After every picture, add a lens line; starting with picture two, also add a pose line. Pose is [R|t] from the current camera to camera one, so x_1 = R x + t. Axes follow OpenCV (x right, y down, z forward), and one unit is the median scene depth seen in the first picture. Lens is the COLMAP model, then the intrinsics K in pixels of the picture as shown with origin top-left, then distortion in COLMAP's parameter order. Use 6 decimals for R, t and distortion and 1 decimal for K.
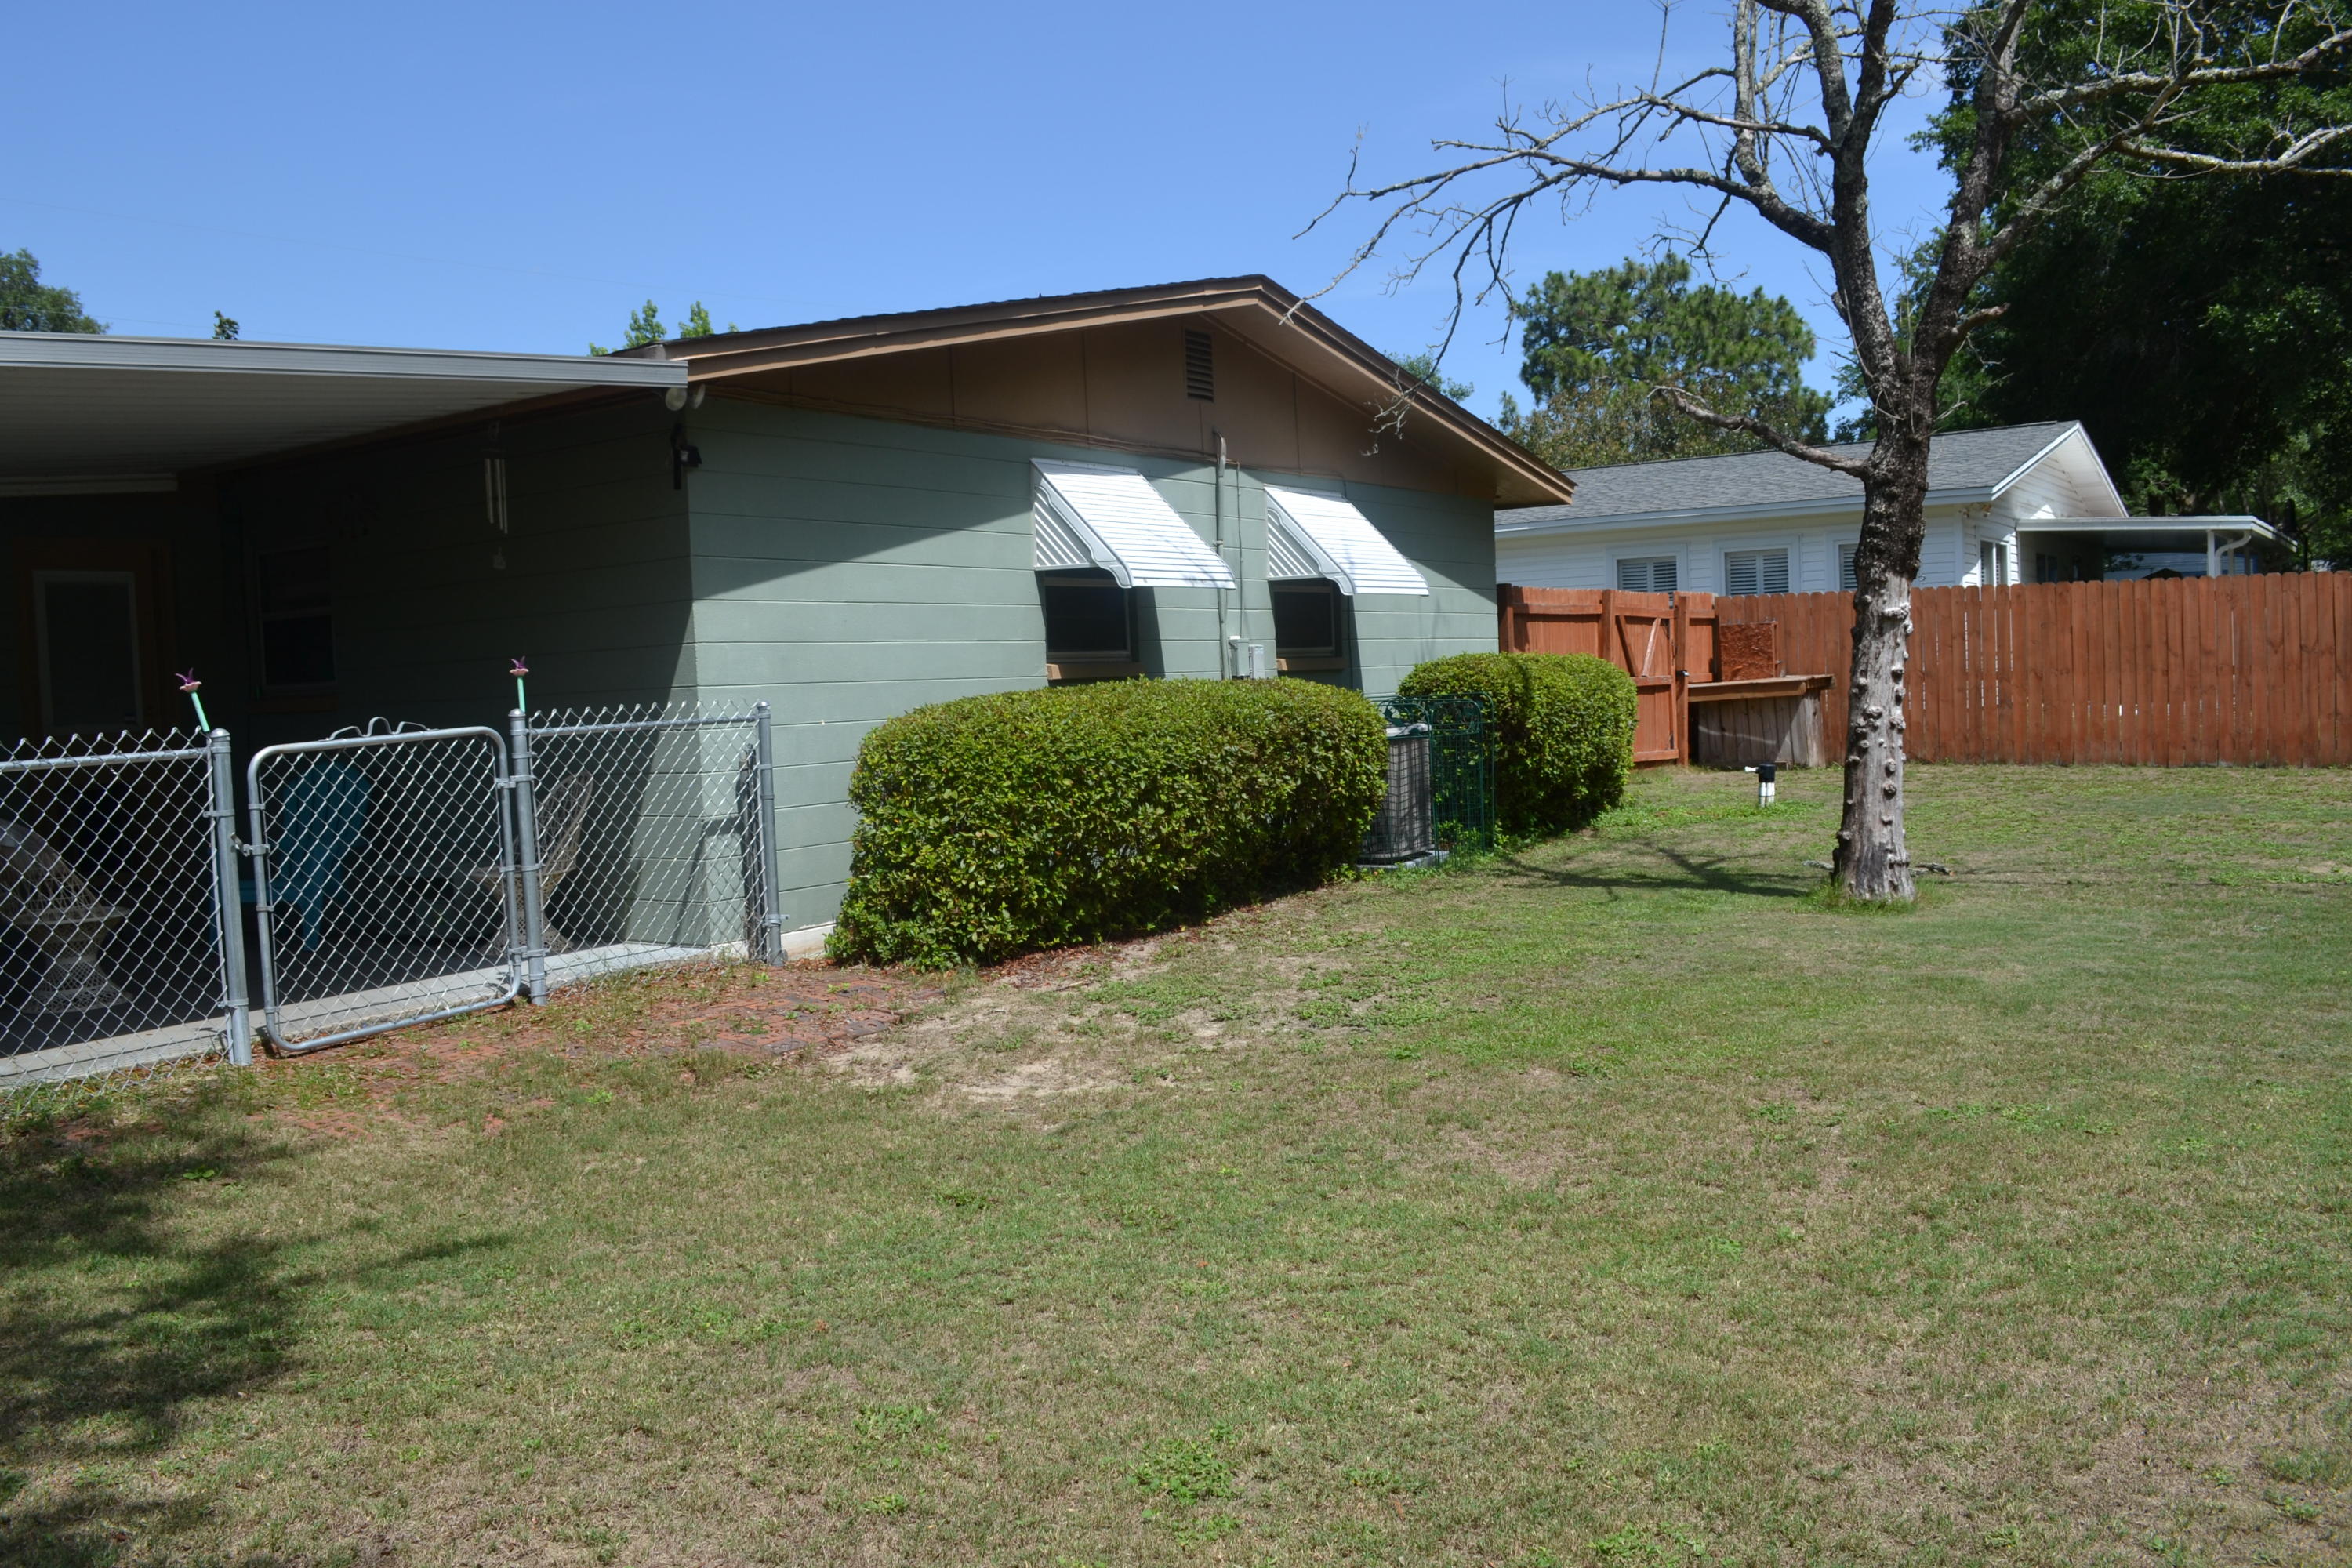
lens RADIAL K [[1897.9, 0, 1176.0], [0, 1897.9, 784.0], [0, 0, 1]] dist [-0.007288, -0.154652]
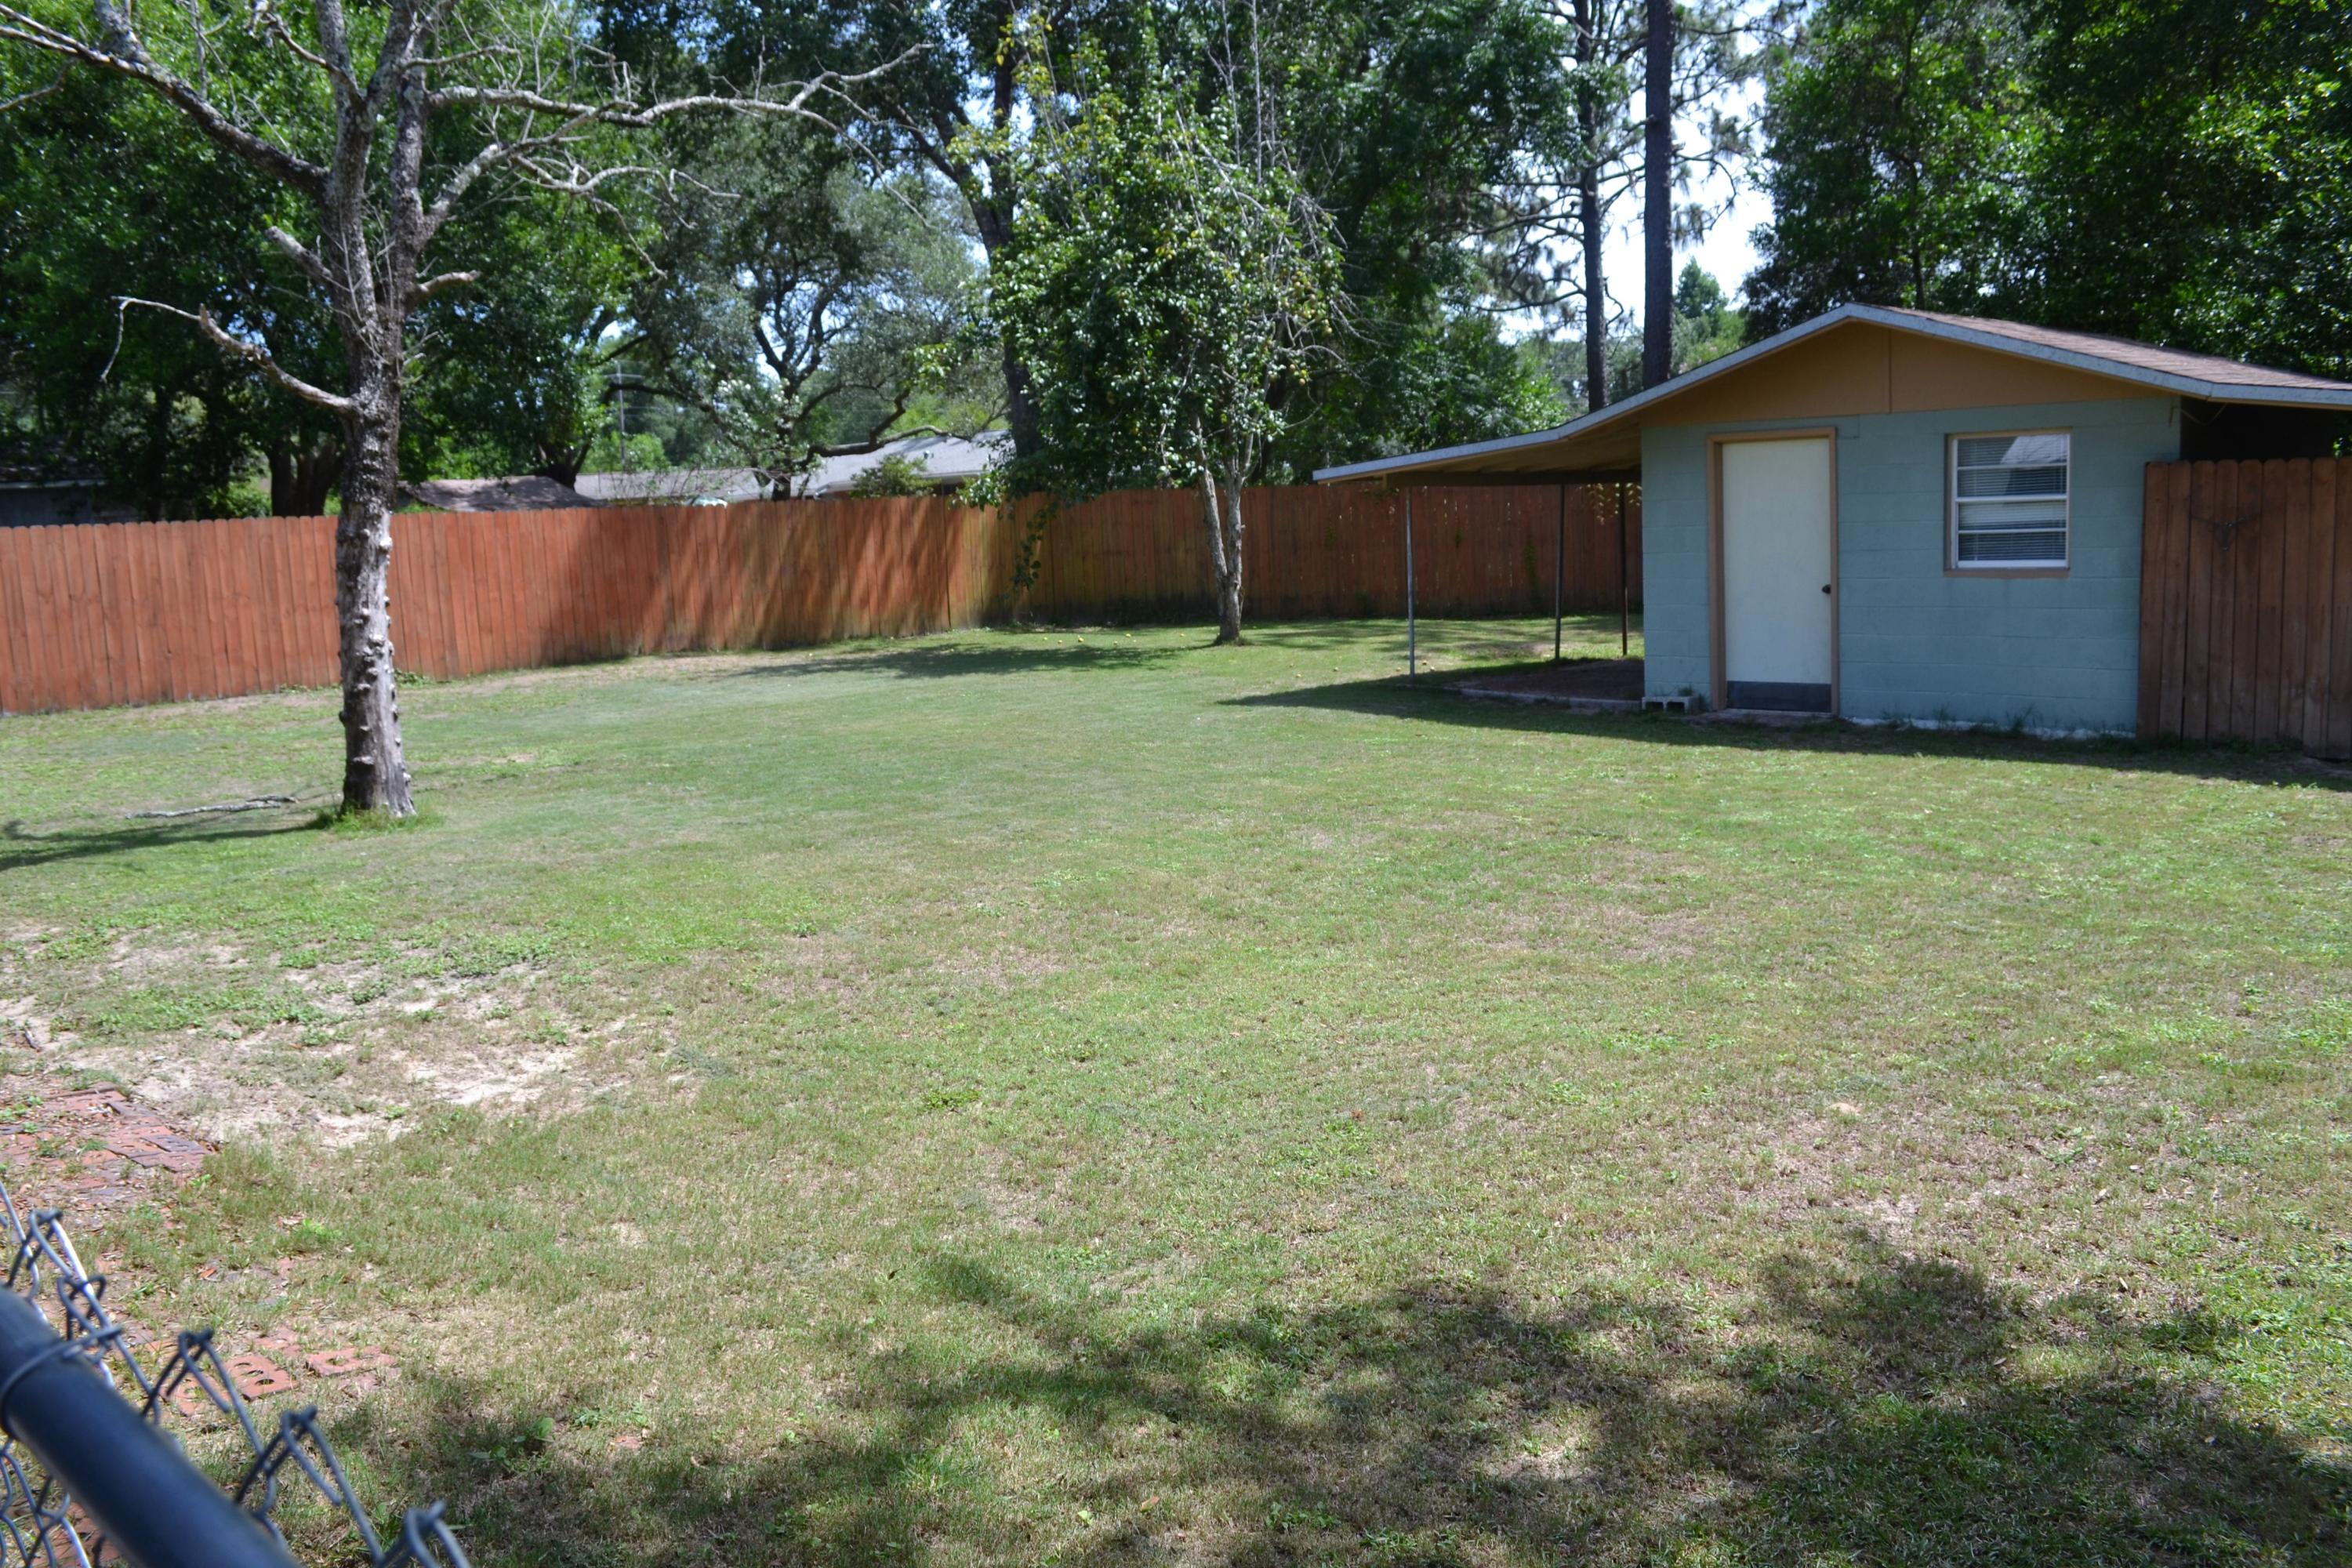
lens RADIAL K [[1897.9, 0, 1176.0], [0, 1897.9, 784.0], [0, 0, 1]] dist [-0.007288, -0.154652]
pose [[0.117158, -0.098487, 0.988218, -0.623355], [0.085474, 0.992378, 0.088768, -0.014070], [-0.989428, 0.074067, 0.124683, 0.435910]]
